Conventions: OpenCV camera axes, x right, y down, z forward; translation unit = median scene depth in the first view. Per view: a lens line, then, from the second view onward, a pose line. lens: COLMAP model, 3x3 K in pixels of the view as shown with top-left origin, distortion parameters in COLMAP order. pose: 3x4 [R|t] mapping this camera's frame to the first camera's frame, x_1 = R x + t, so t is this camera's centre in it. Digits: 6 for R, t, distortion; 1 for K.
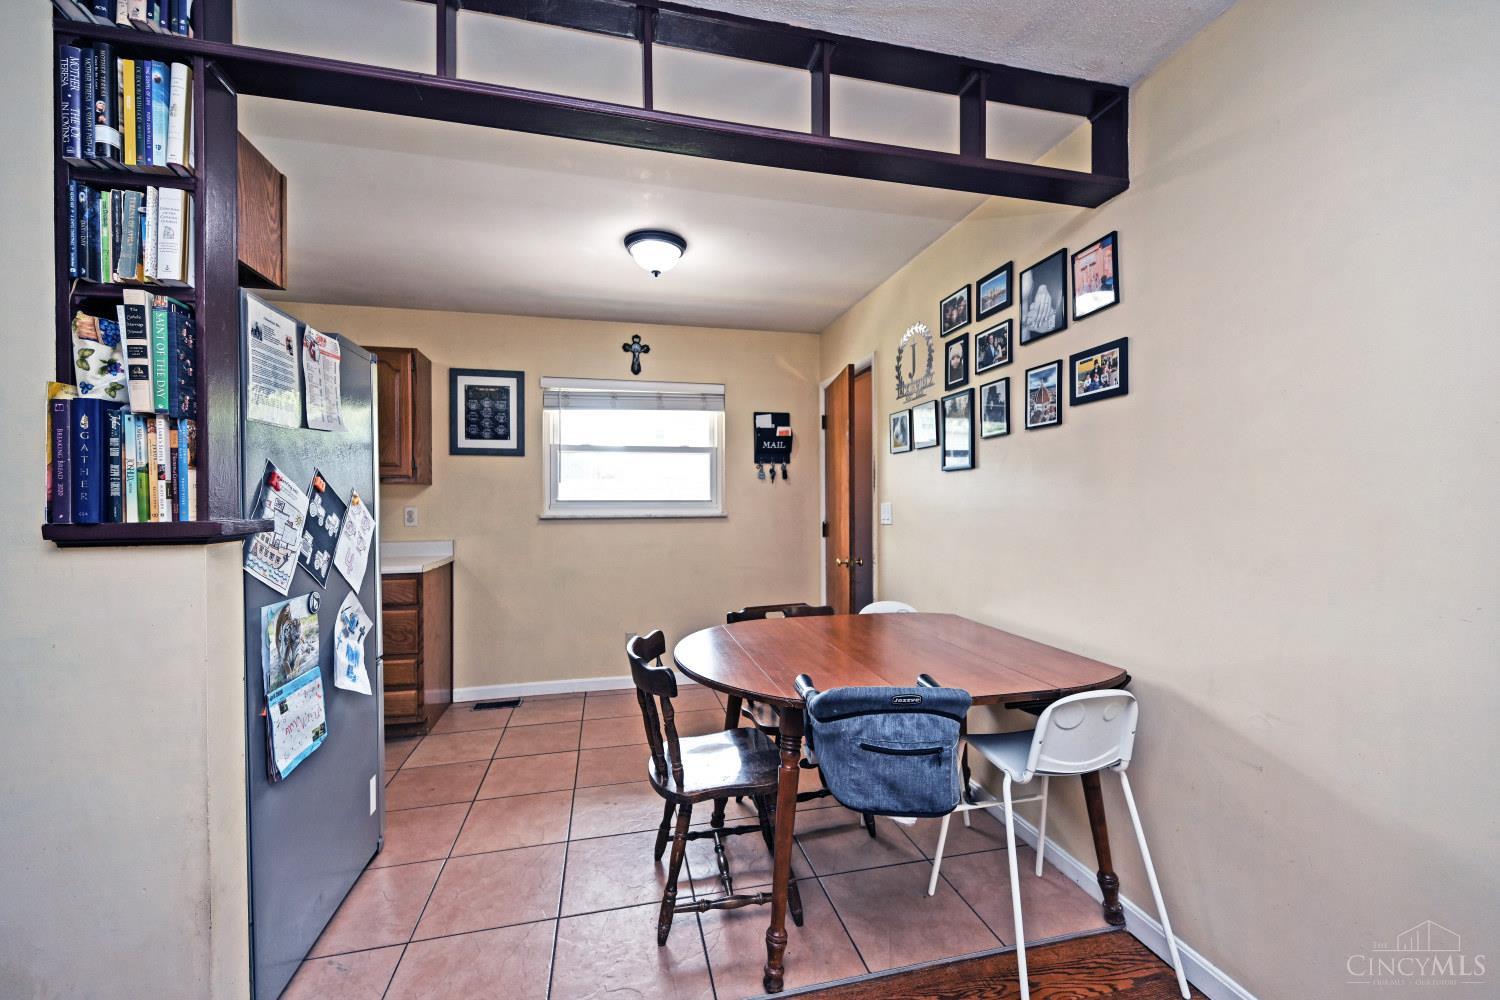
lens RADIAL K [[588.8, 0, 744.6], [0, 588.8, 502.3], [0, 0, 1]] dist [-0.002402, 0.000197]
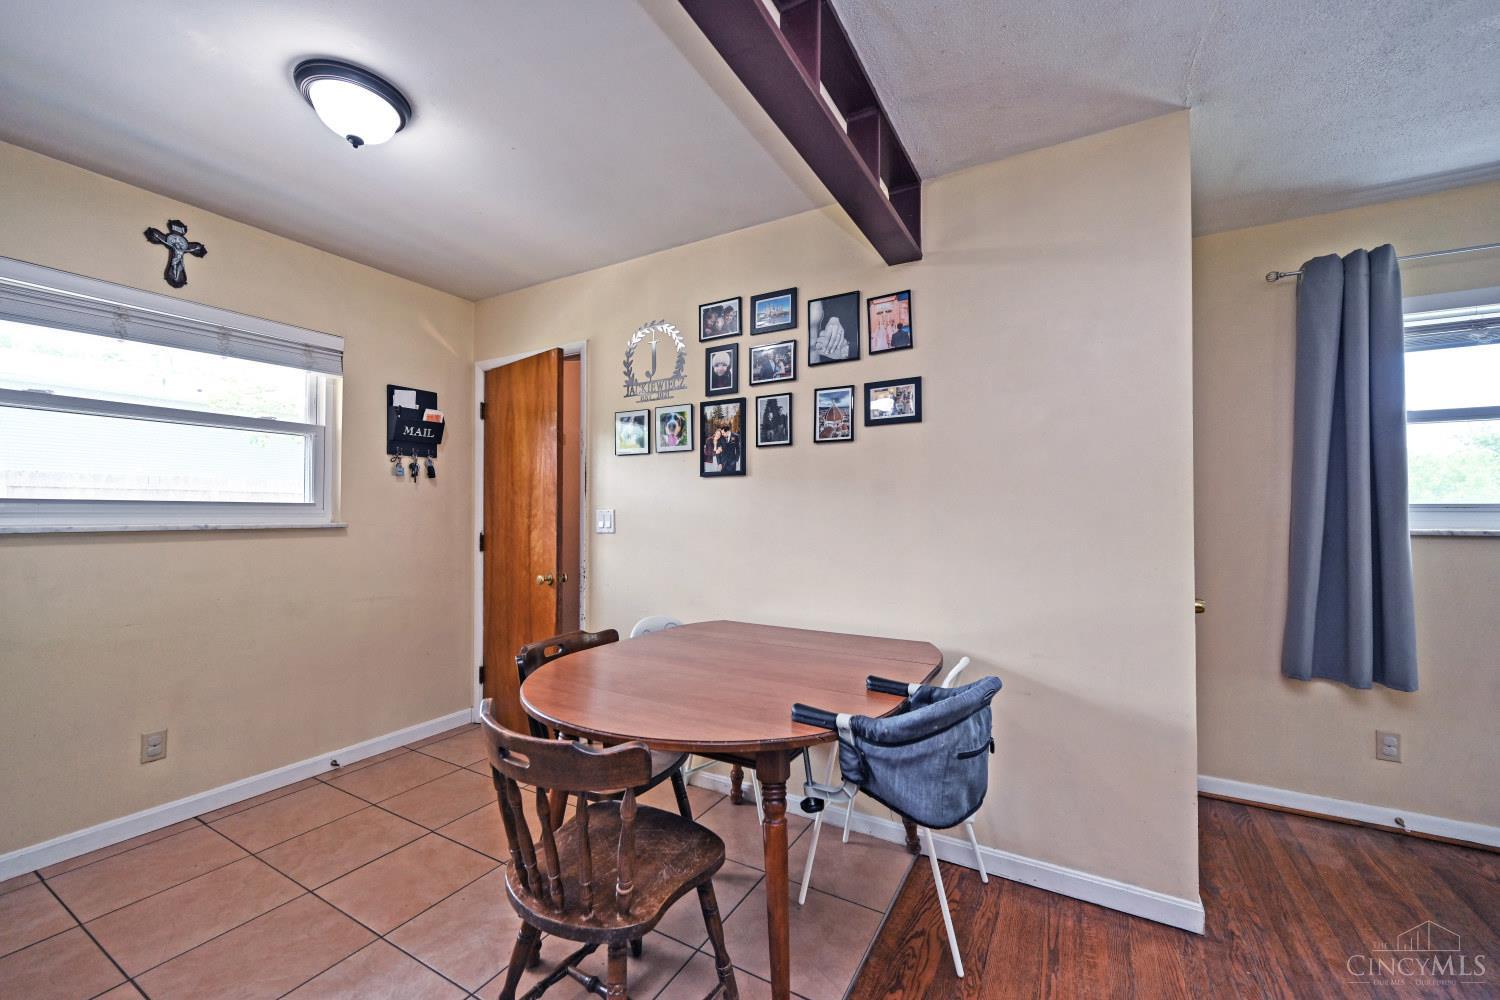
lens RADIAL K [[588.8, 0, 747.2], [0, 588.8, 504.8], [0, 0, 1]] dist [-0.002402, 0.000197]
pose [[0.675029, 0.017000, 0.737595, -0.420162], [-0.005212, 0.999819, -0.018274, 0.014394], [-0.737773, 0.008492, 0.674996, 0.342278]]
